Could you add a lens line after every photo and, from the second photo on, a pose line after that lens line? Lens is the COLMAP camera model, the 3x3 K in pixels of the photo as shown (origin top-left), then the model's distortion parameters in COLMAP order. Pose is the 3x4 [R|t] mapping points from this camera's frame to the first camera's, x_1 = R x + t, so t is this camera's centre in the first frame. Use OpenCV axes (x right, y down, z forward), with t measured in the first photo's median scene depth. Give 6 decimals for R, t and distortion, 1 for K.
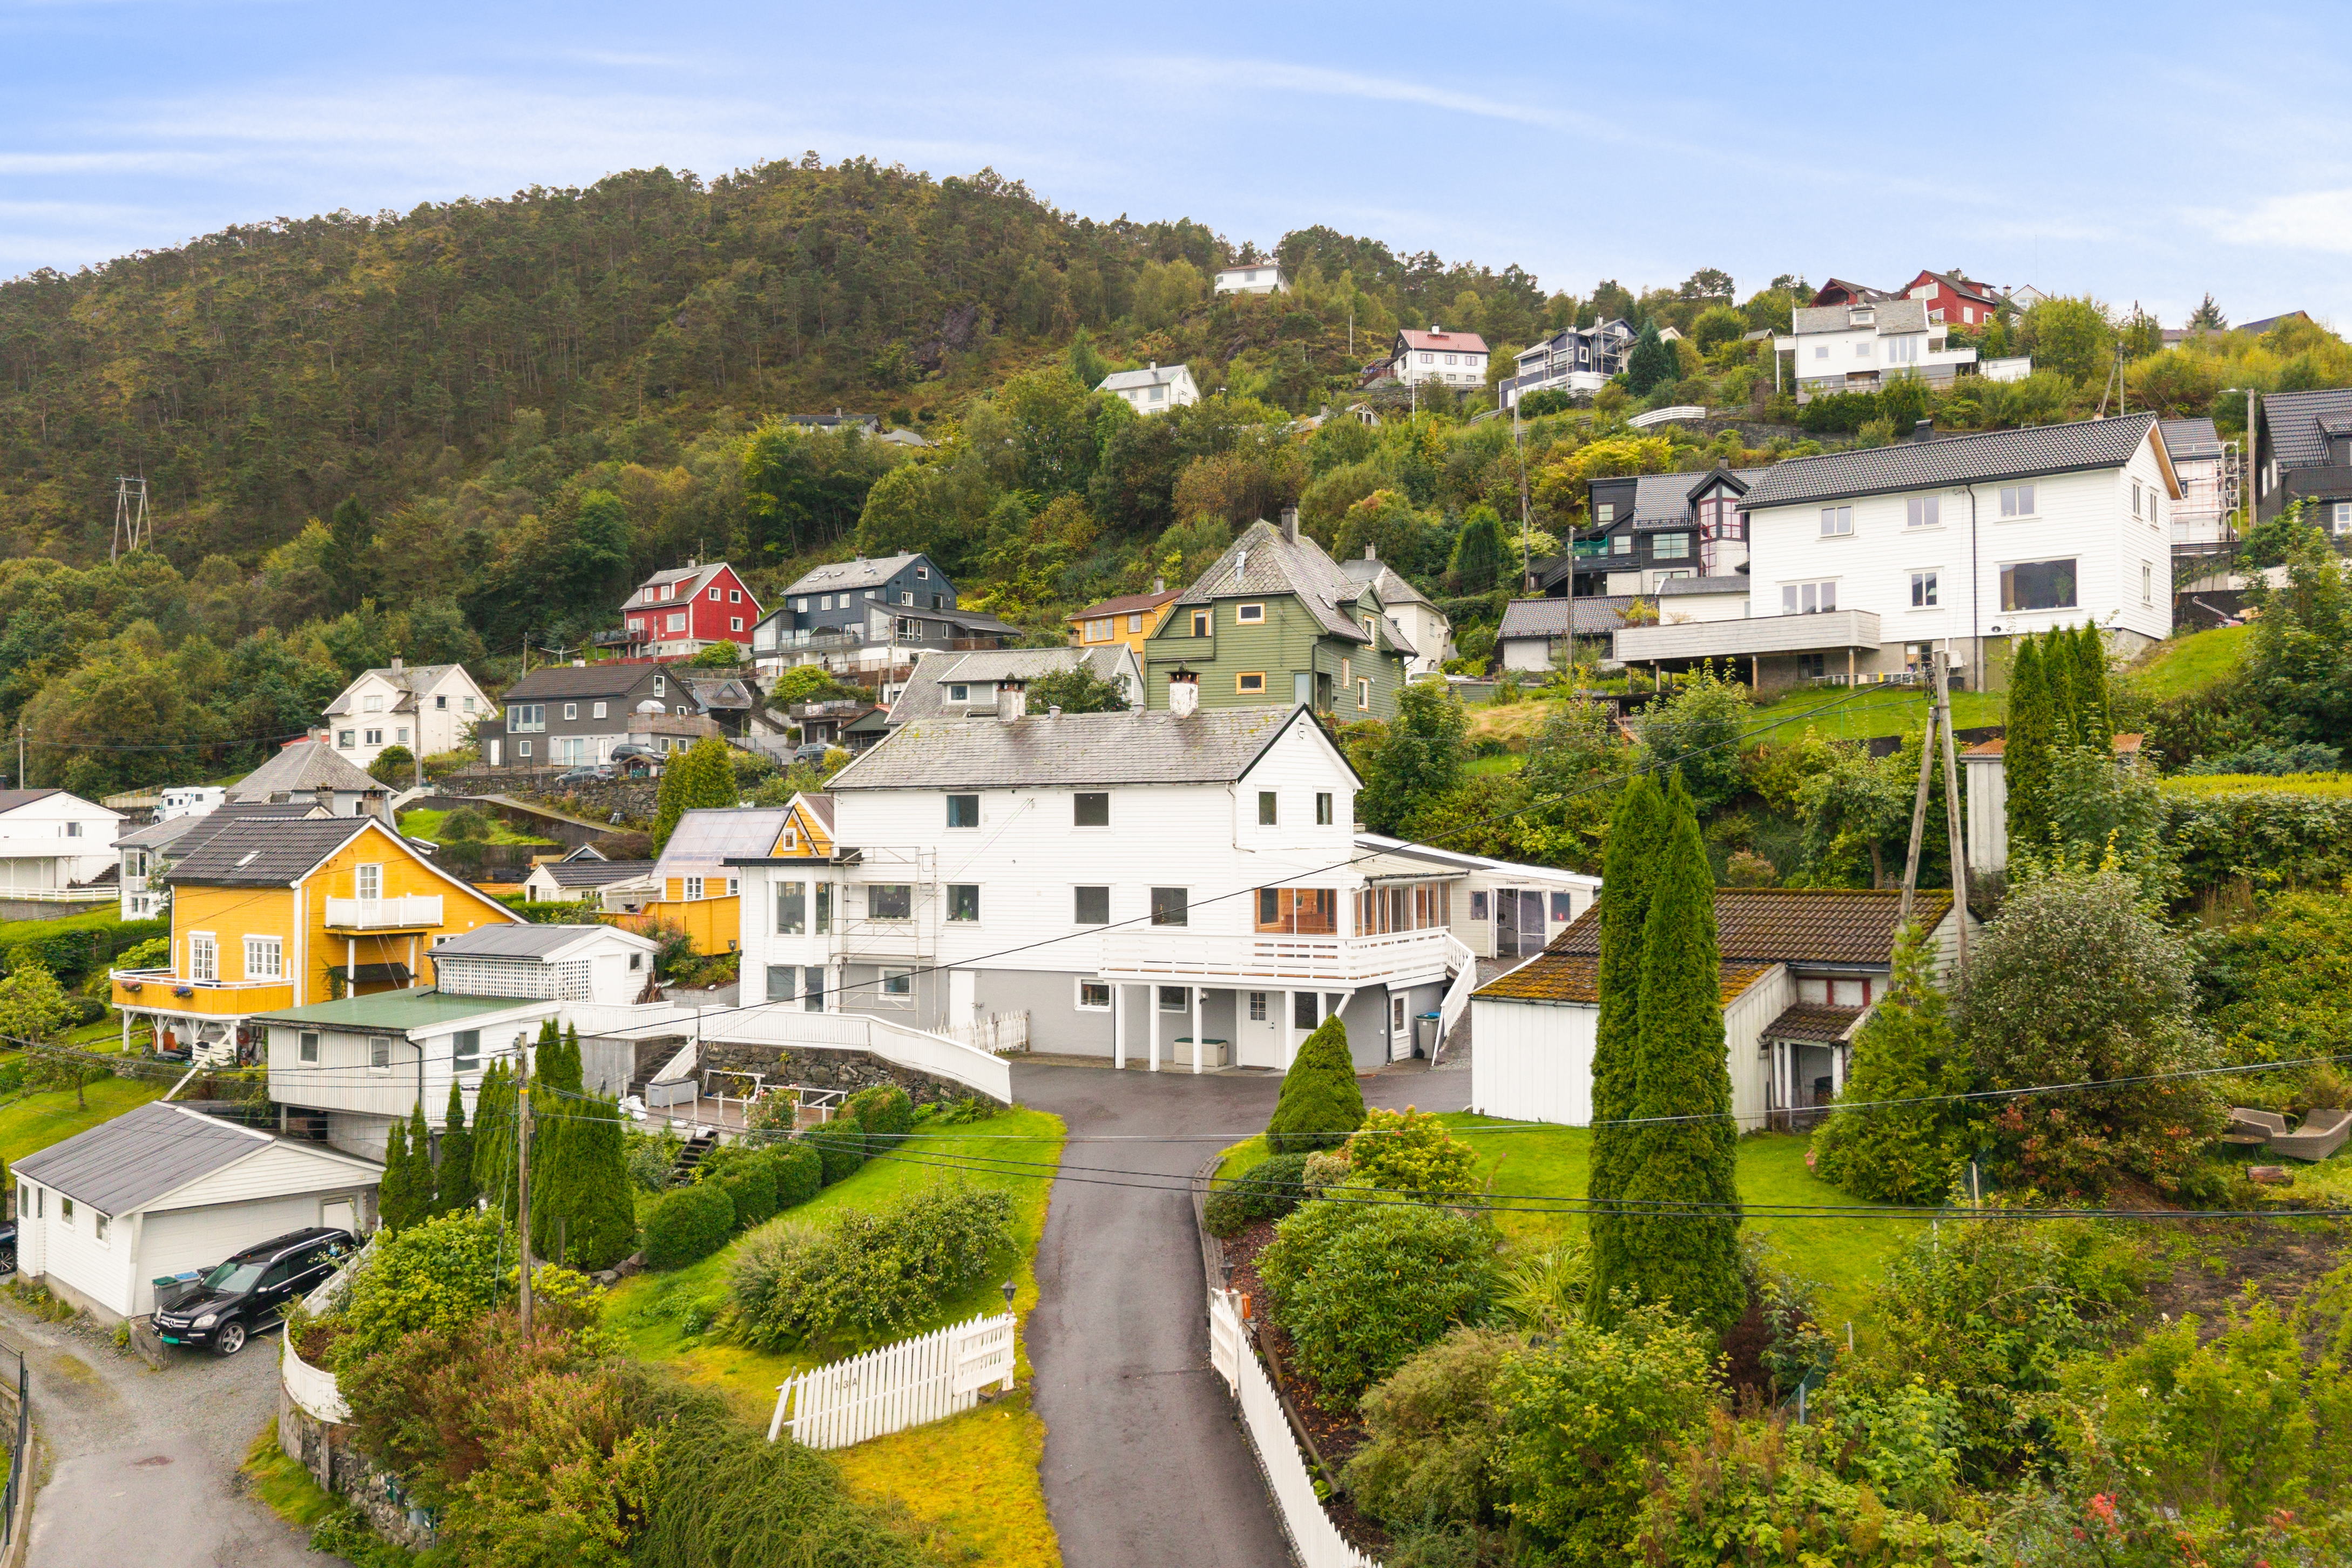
lens RADIAL K [[1898.3, 0, 1237.1], [0, 1898.3, 794.0], [0, 0, 1]] dist [0.104435, -0.209689]
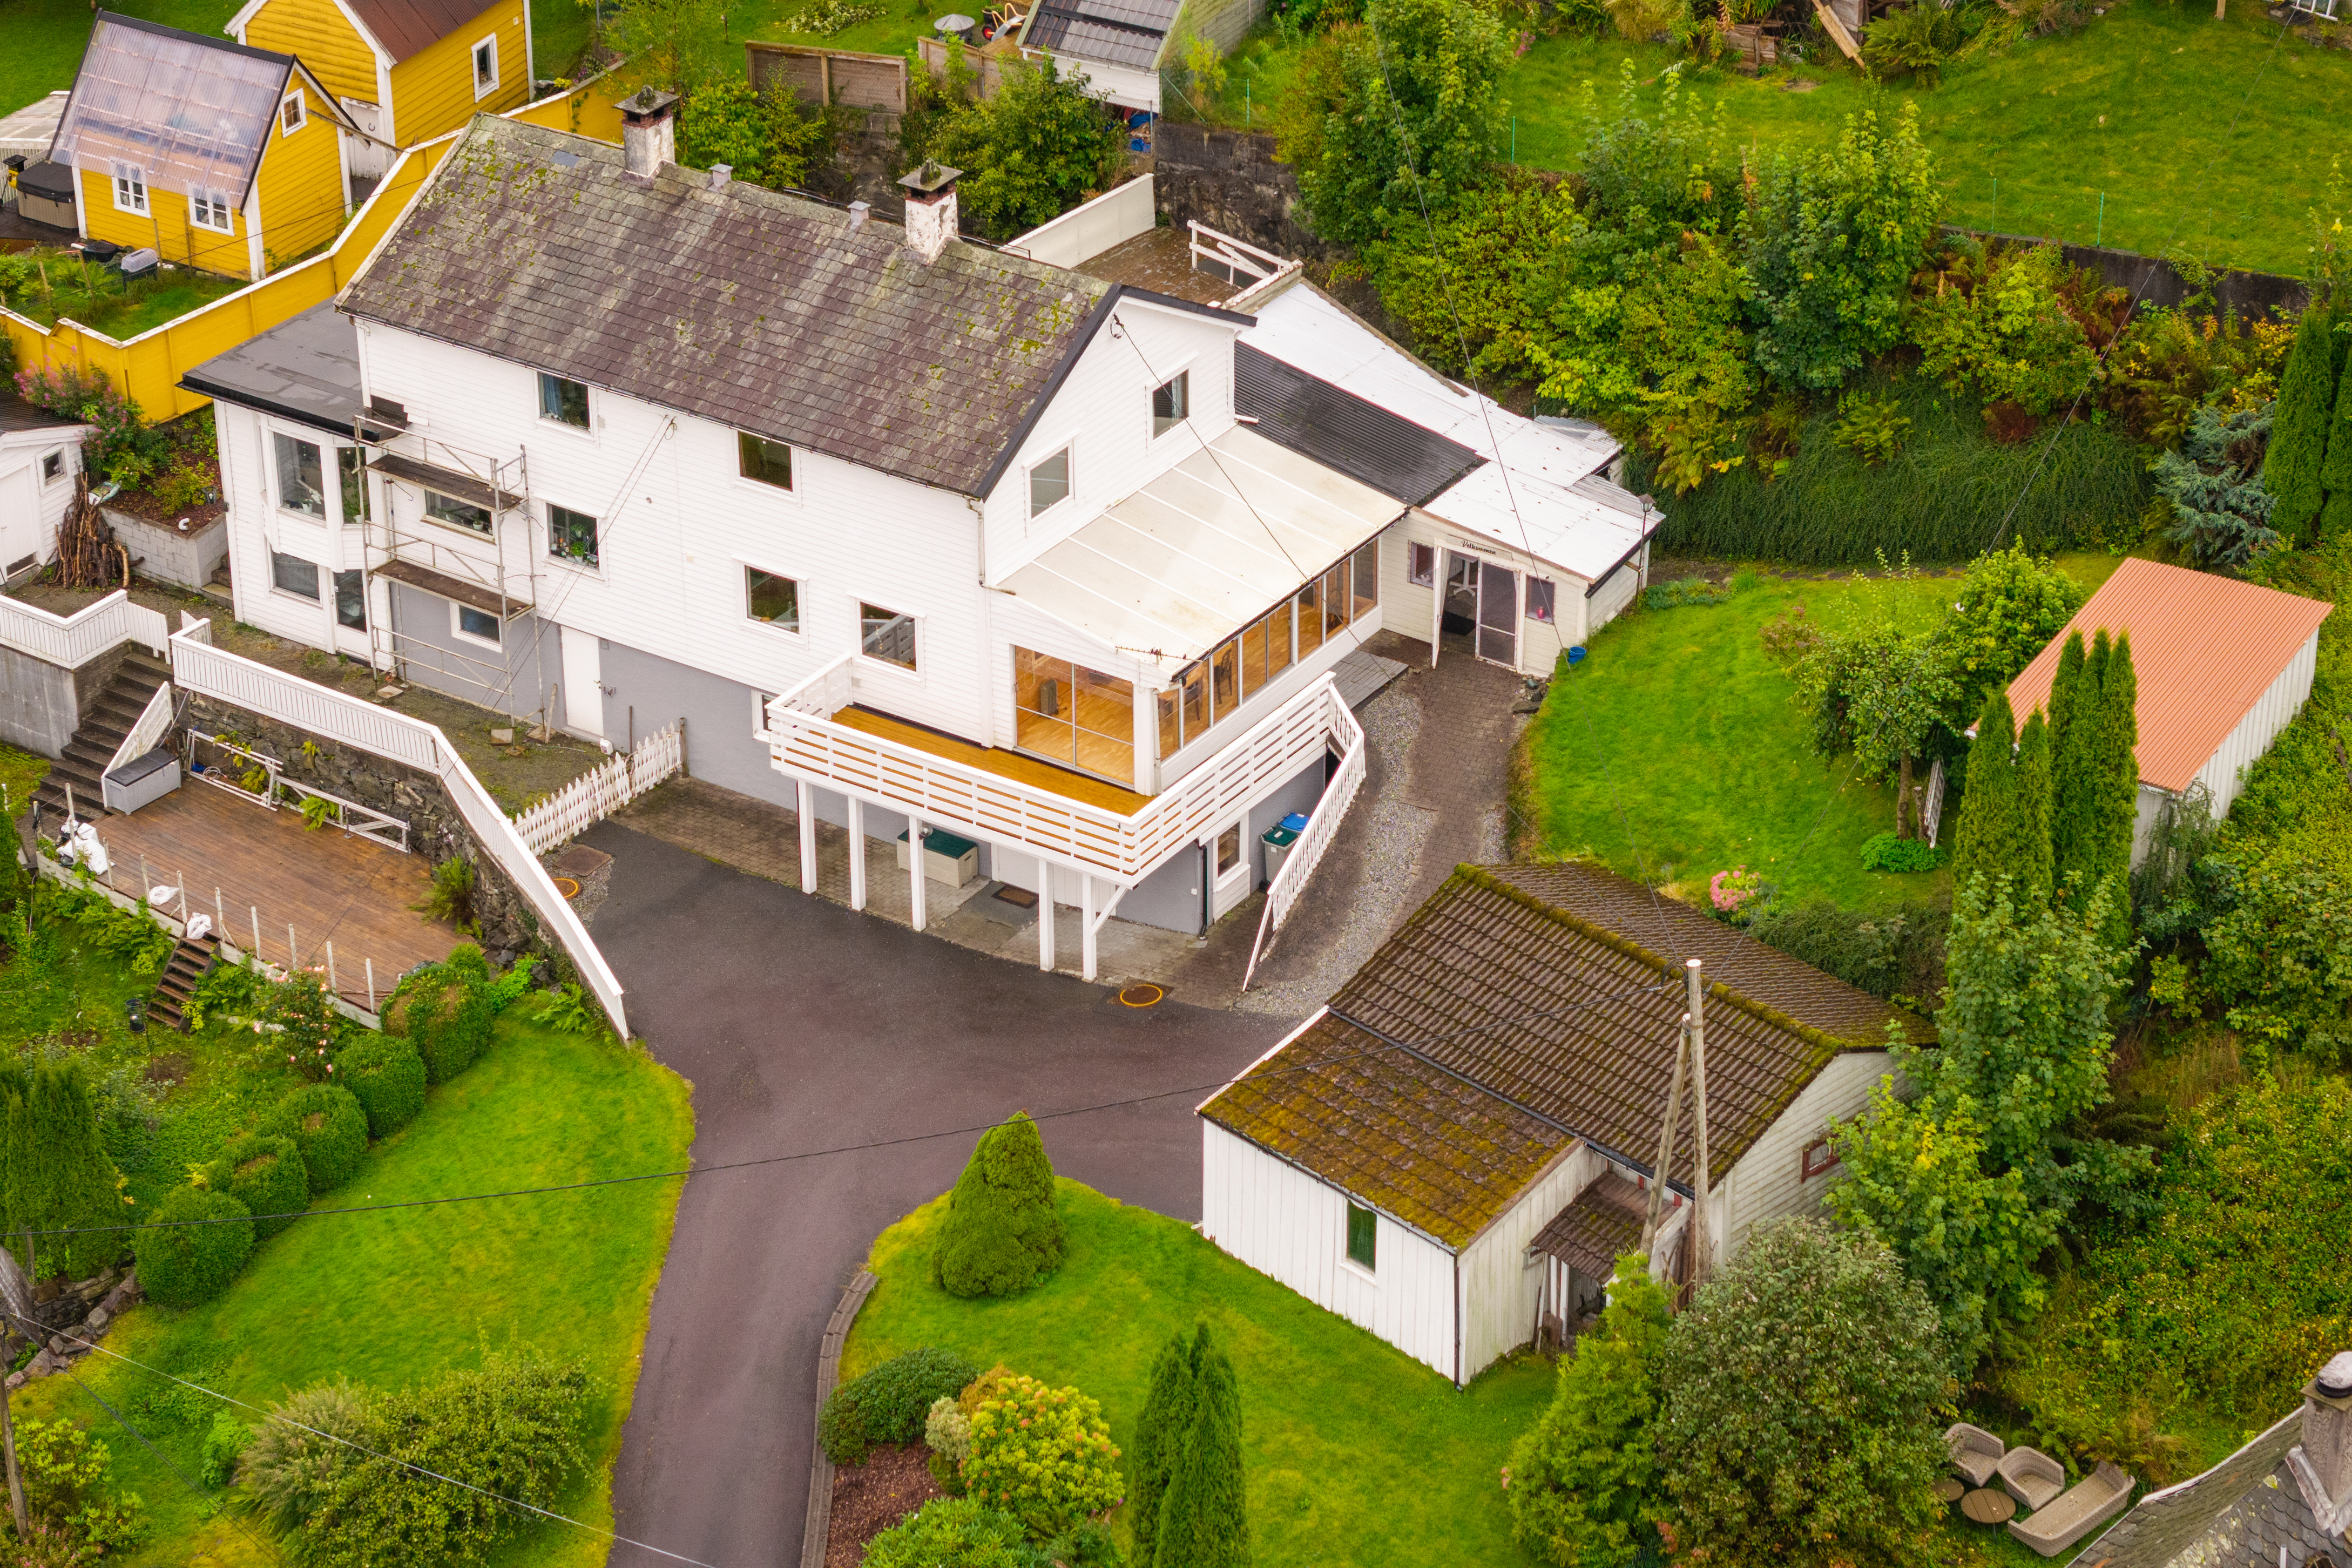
lens RADIAL K [[5858.8, 0, 1176.0], [0, 5858.8, 784.0], [0, 0, 1]] dist [0.081138, 1.093150]
pose [[0.994478, 0.048761, -0.092933, 0.079494], [0.004501, 0.864876, 0.501965, -0.286411], [0.104852, -0.499611, 0.859881, -0.224106]]
